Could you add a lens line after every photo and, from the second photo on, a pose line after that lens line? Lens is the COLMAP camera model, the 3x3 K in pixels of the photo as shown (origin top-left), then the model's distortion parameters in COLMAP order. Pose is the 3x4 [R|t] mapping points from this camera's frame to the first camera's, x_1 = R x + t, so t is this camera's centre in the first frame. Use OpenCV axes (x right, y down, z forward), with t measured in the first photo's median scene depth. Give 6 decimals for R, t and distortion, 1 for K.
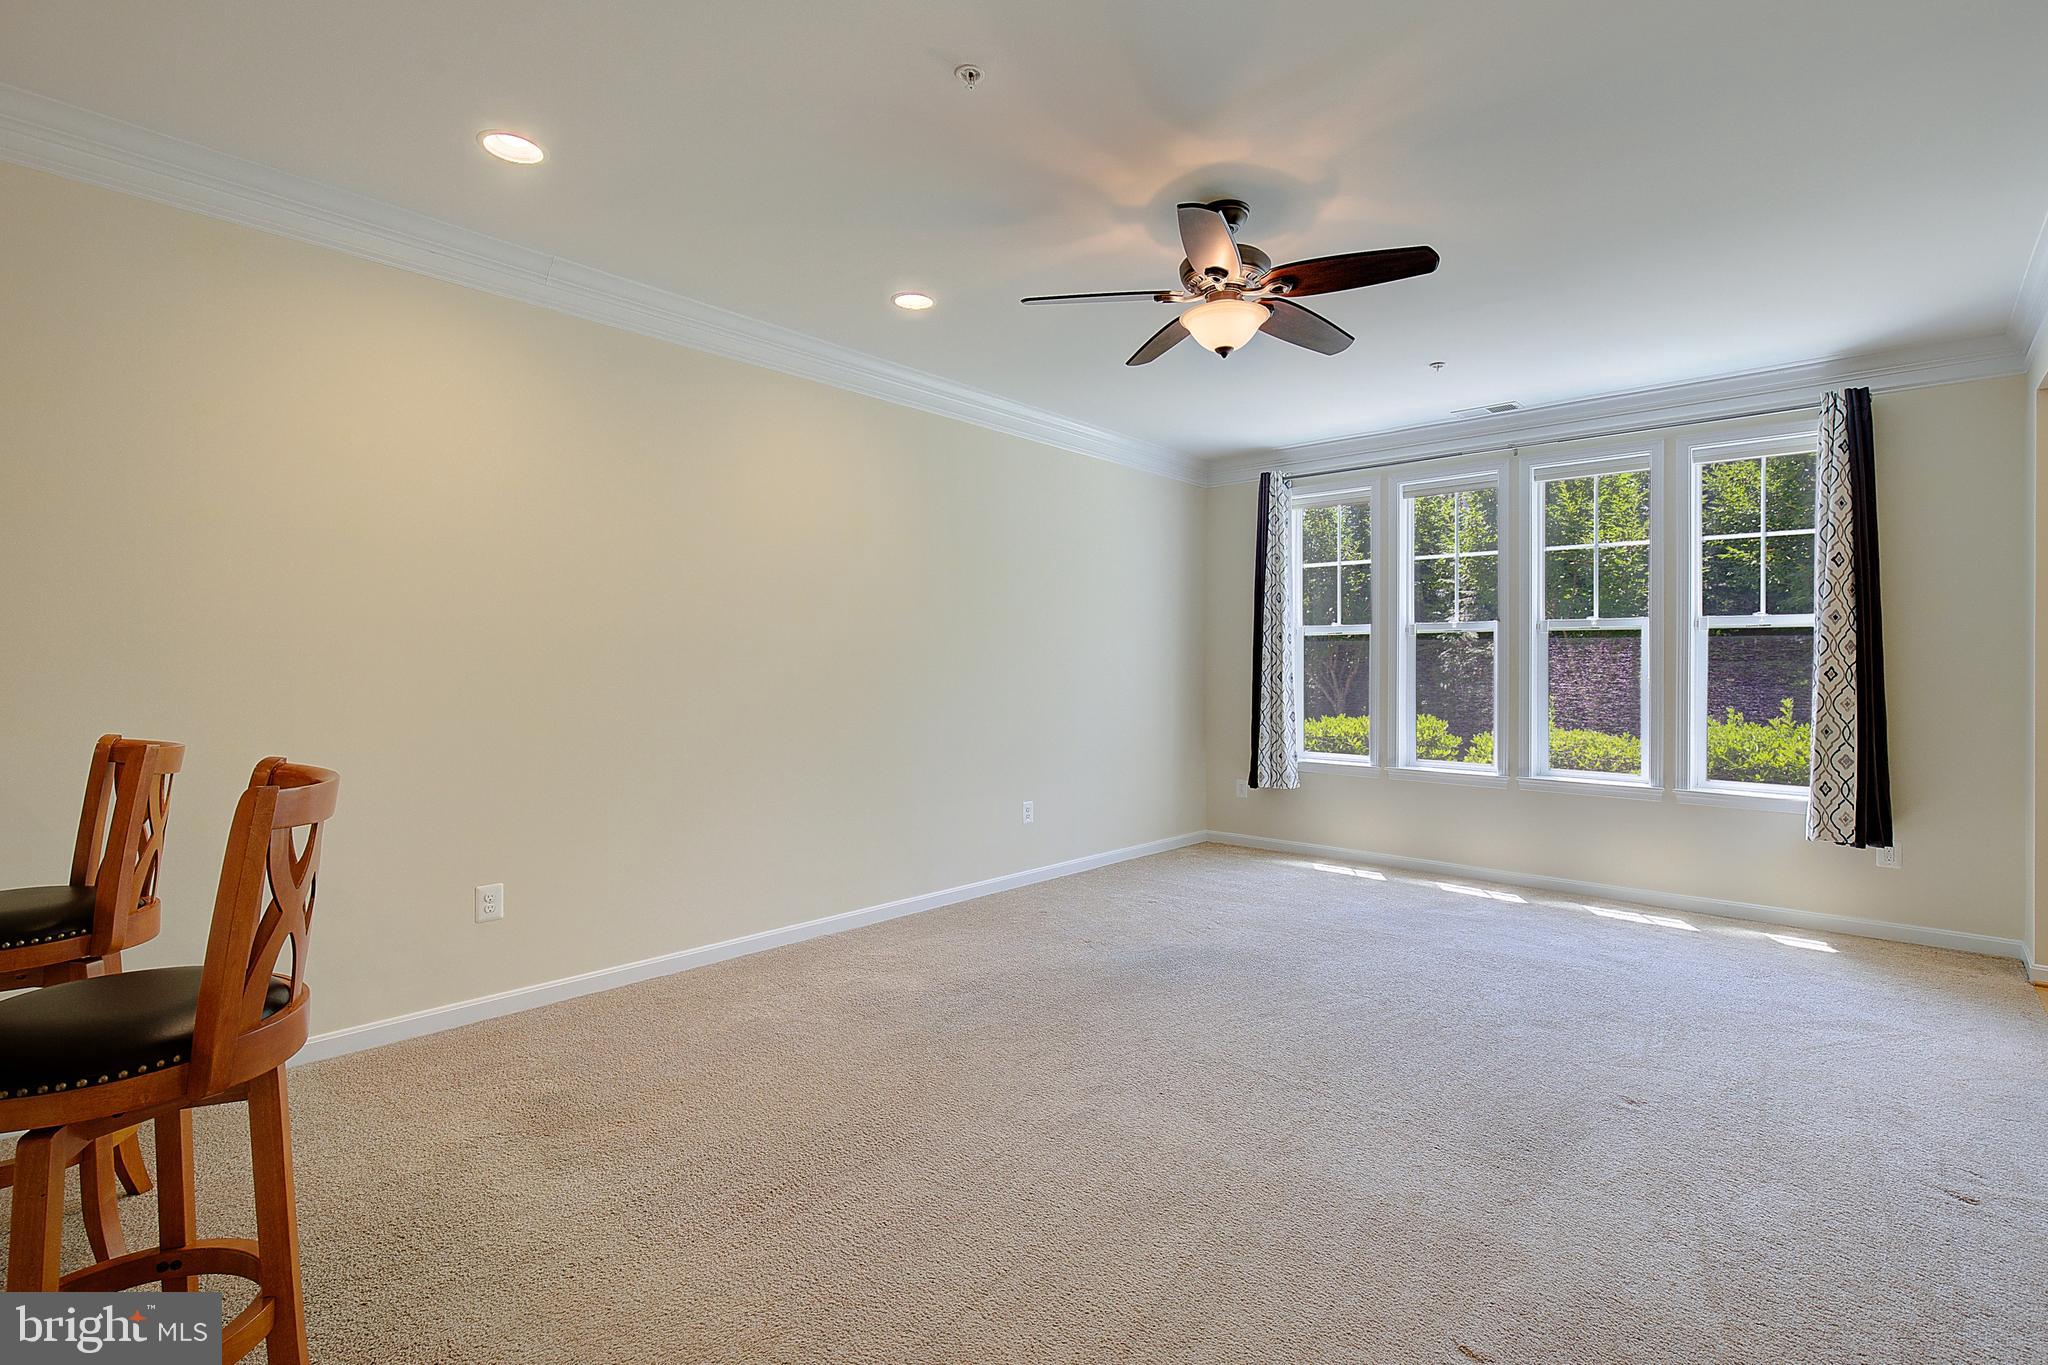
lens RADIAL K [[957.0, 0, 1036.9], [0, 957.0, 670.0], [0, 0, 1]] dist [-0.009174, 0.002029]
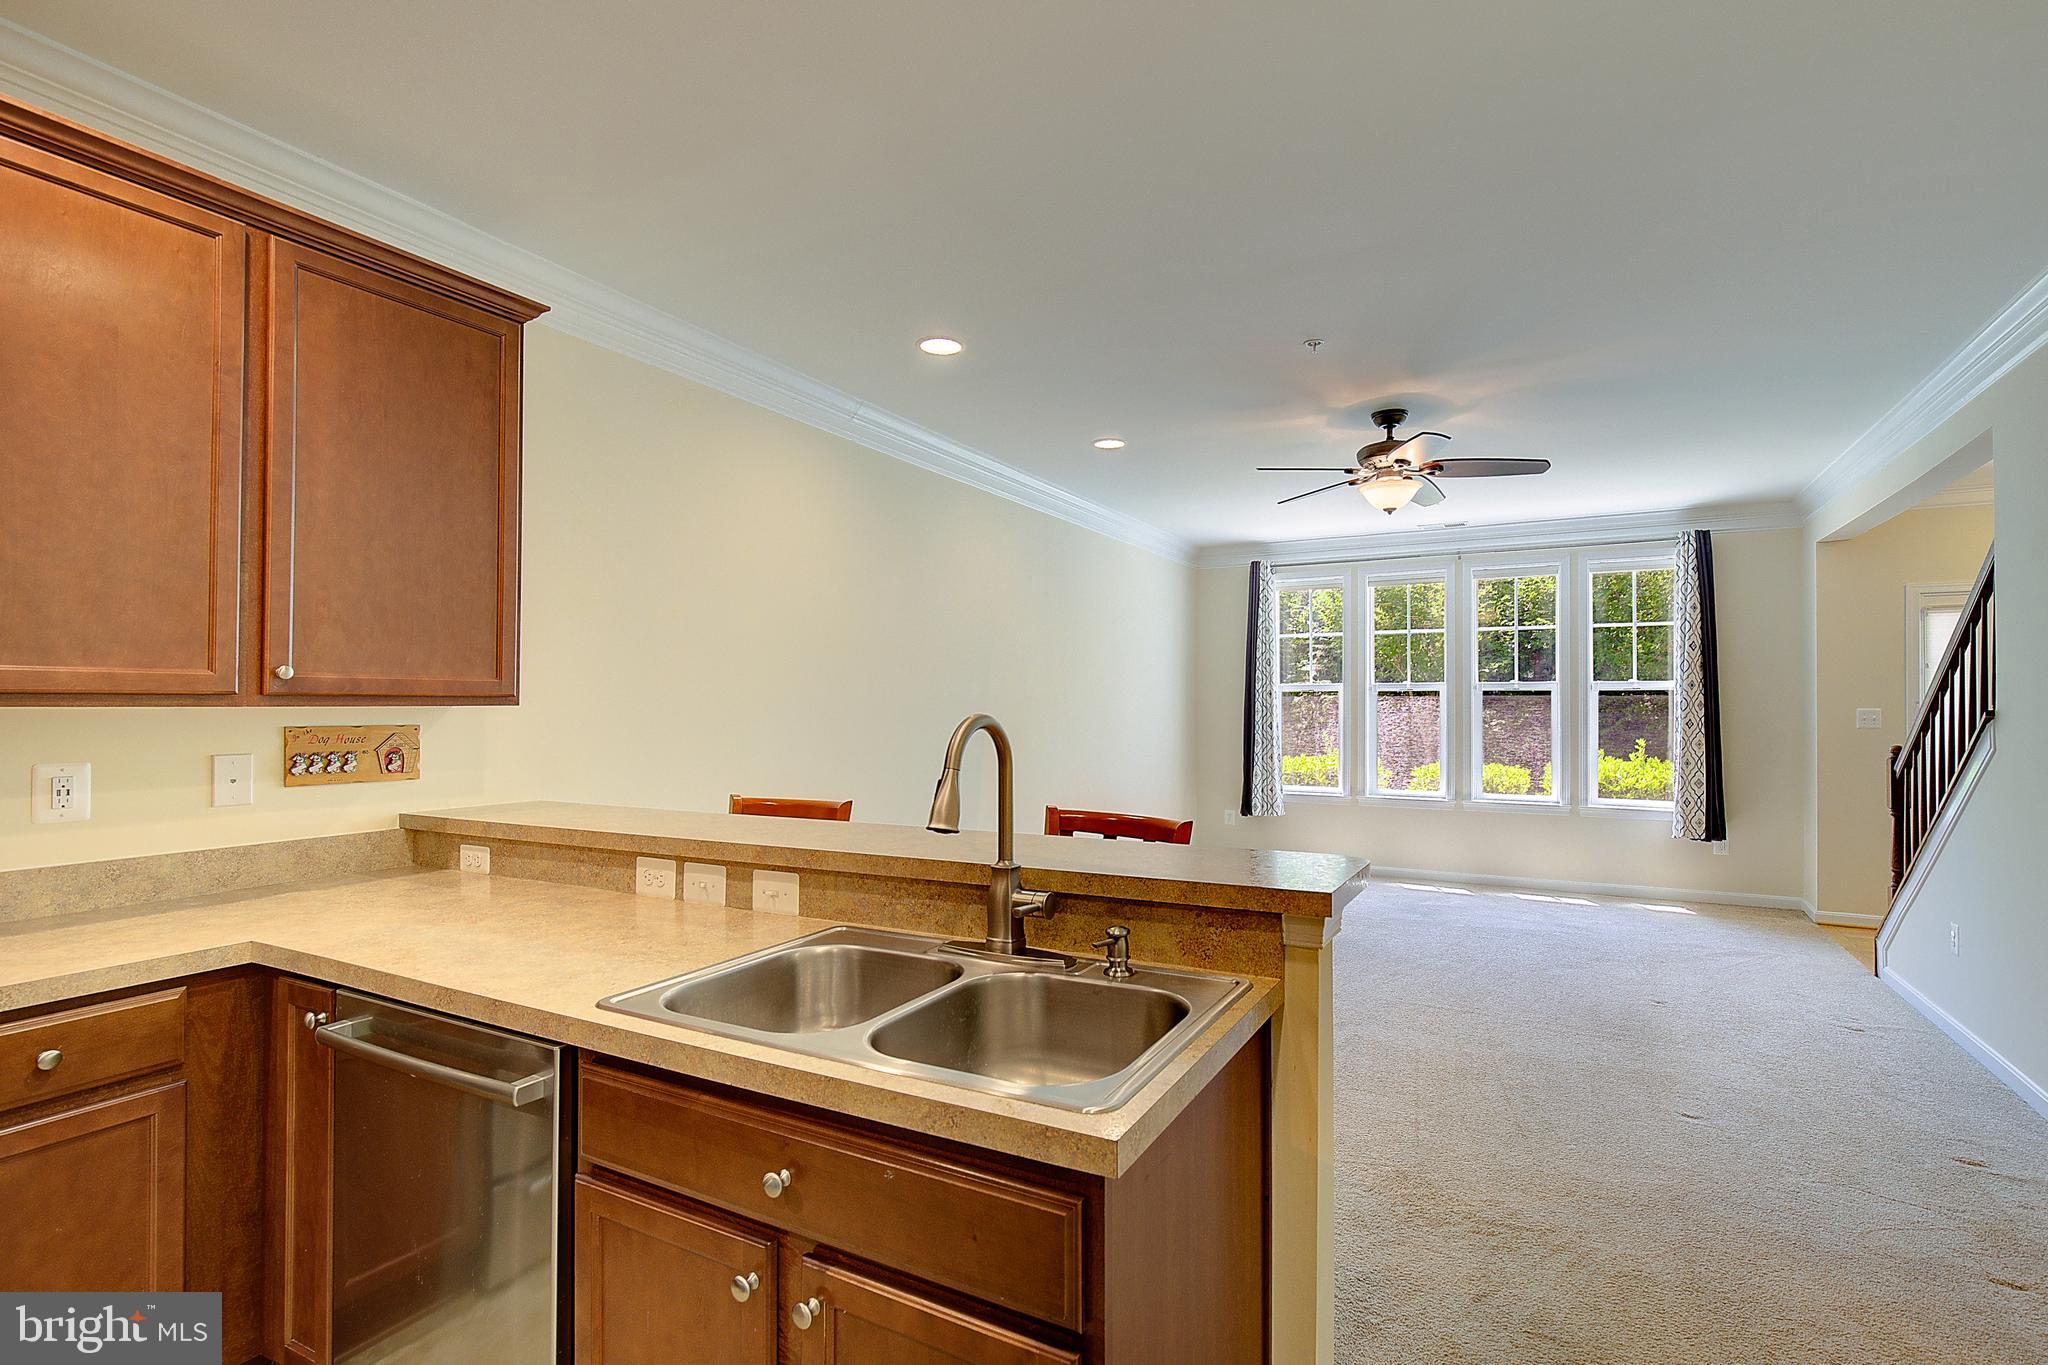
lens RADIAL K [[957.0, 0, 1017.9], [0, 957.0, 699.6], [0, 0, 1]] dist [-0.009174, 0.002029]
pose [[0.976703, -0.006791, 0.214488, -0.429443], [0.008242, 0.999949, -0.005869, -0.028855], [-0.214437, 0.007500, 0.976709, -0.185914]]
